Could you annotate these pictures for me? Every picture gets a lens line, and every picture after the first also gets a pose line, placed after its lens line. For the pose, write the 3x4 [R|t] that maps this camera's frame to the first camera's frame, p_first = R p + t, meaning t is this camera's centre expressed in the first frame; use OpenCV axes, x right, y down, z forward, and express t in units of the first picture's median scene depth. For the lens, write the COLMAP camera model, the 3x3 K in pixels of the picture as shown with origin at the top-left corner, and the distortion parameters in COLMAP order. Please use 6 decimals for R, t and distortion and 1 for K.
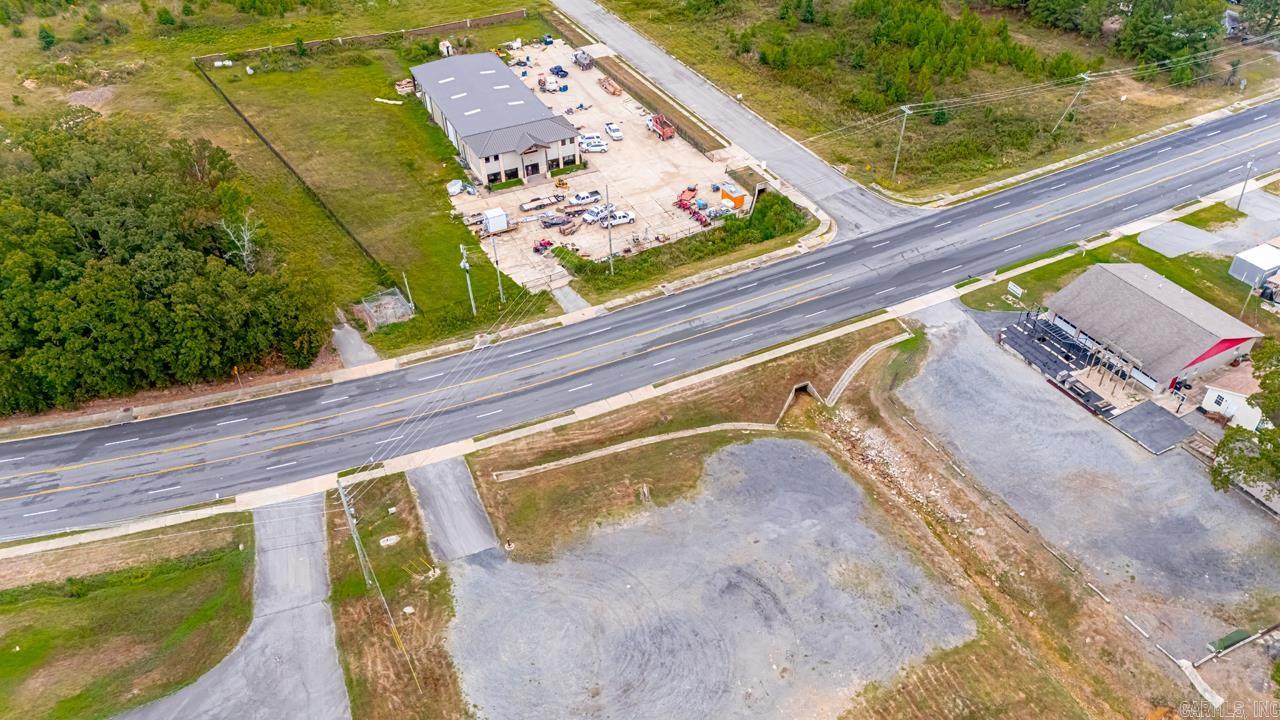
lens RADIAL K [[936.4, 0, 640.0], [0, 936.4, 360.0], [0, 0, 1]] dist [0.092442, -0.107300]
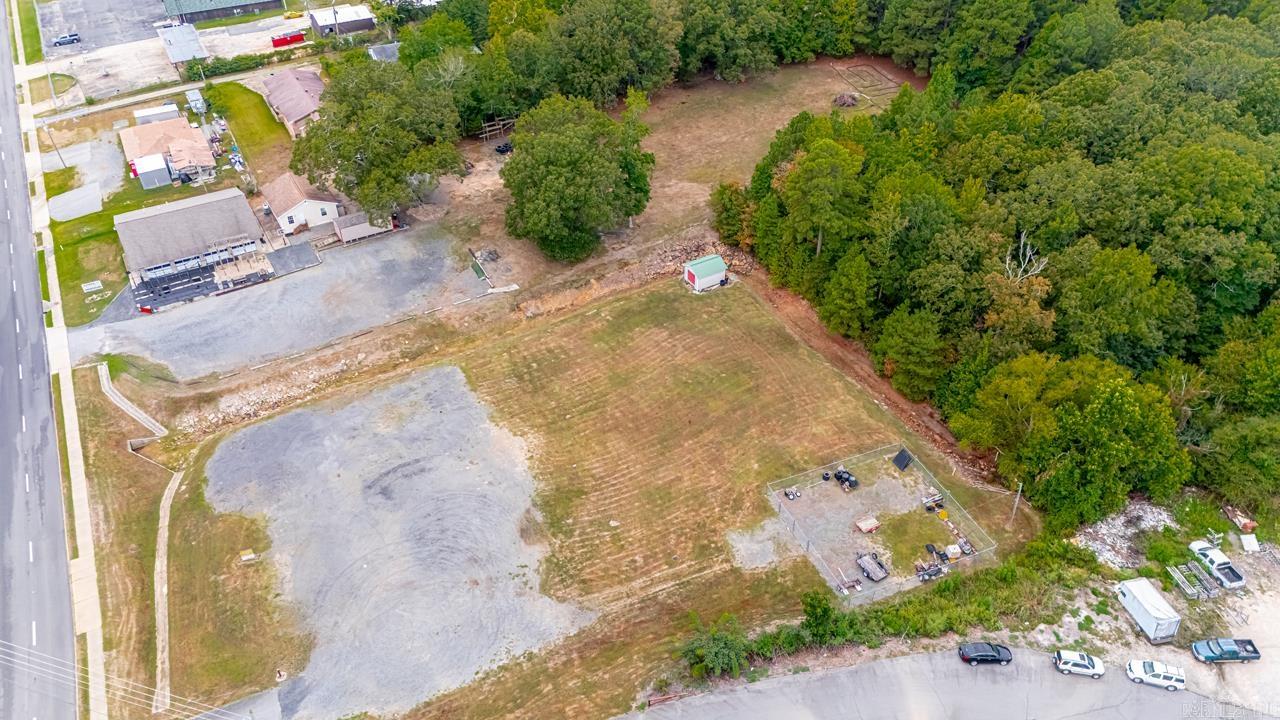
lens RADIAL K [[936.4, 0, 640.0], [0, 936.4, 360.0], [0, 0, 1]] dist [0.092442, -0.107300]
pose [[-0.046313, -0.603453, 0.796053, -0.555079], [0.642216, 0.592401, 0.486436, -0.159576], [-0.765124, 0.533766, 0.360111, 0.208286]]
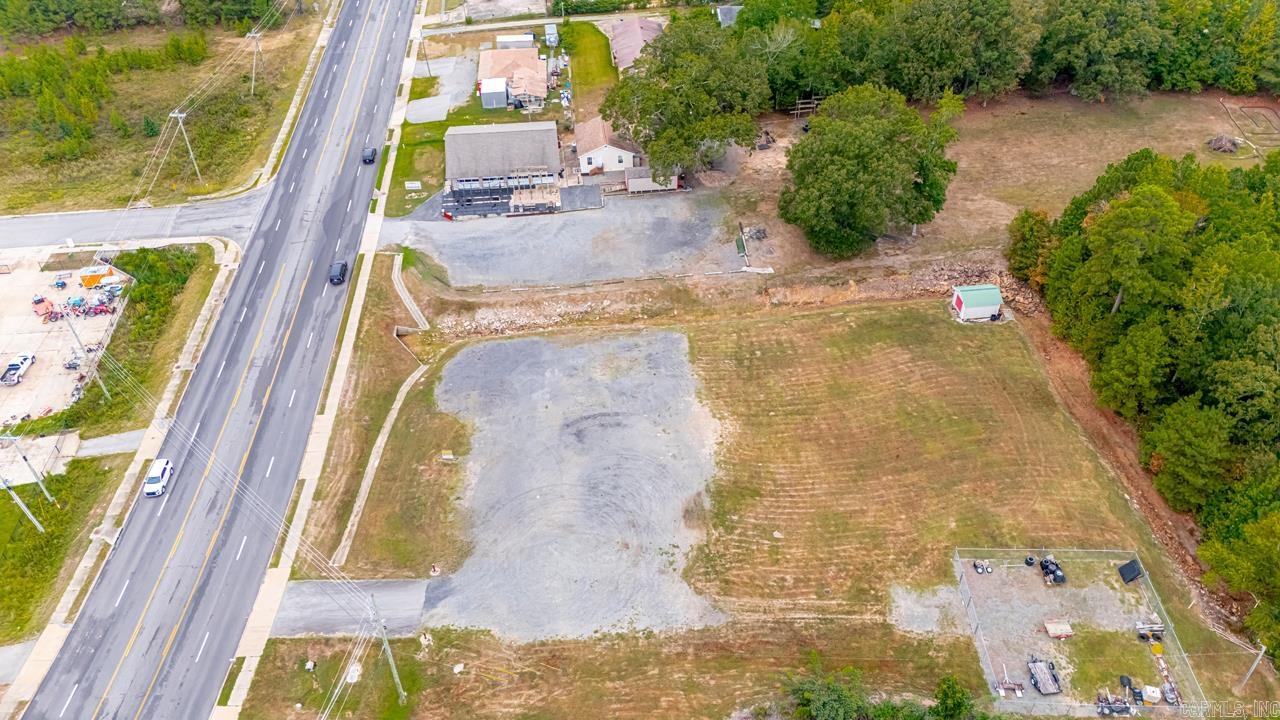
lens RADIAL K [[936.4, 0, 640.0], [0, 936.4, 360.0], [0, 0, 1]] dist [0.092442, -0.107300]
pose [[0.361643, -0.585210, 0.725771, -0.516269], [0.595049, 0.744166, 0.303537, -0.107625], [-0.717727, 0.322097, 0.617351, 0.143941]]
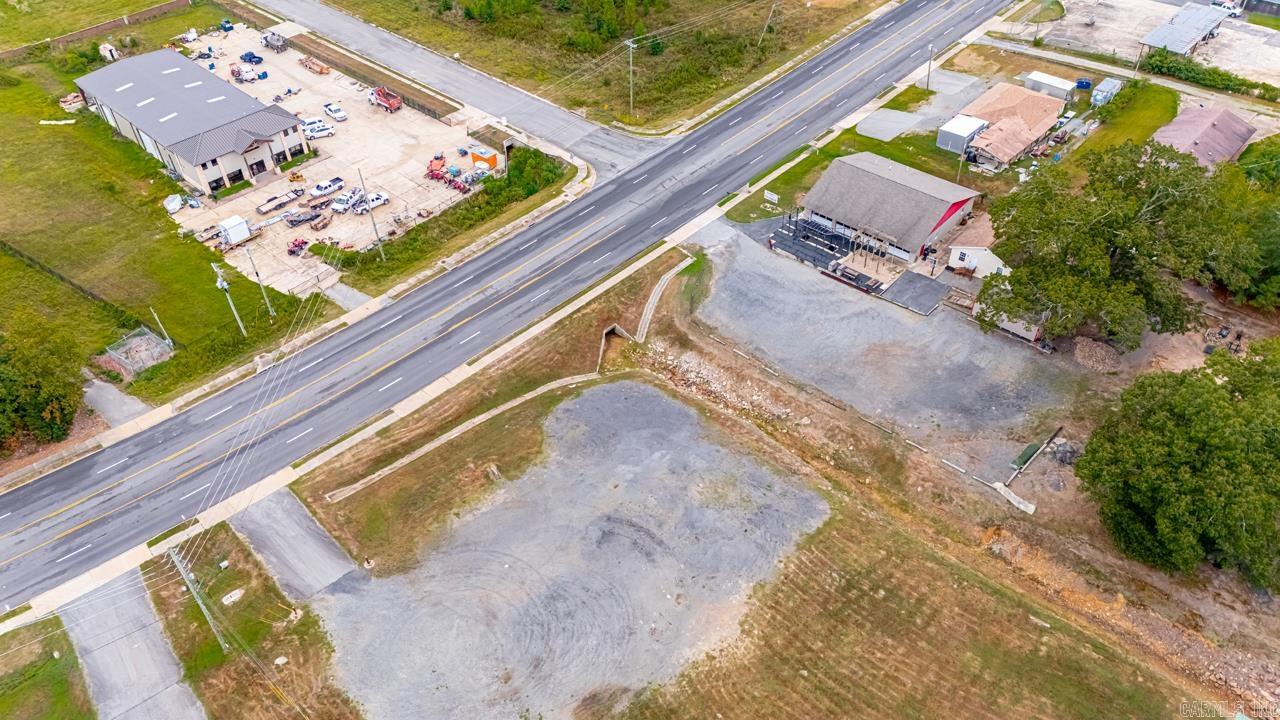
lens RADIAL K [[936.4, 0, 640.0], [0, 936.4, 360.0], [0, 0, 1]] dist [0.092442, -0.107300]
pose [[0.936851, -0.237579, 0.256643, -0.064034], [0.226035, 0.971302, 0.074035, -0.007580], [-0.266867, -0.011349, 0.963666, 0.012782]]
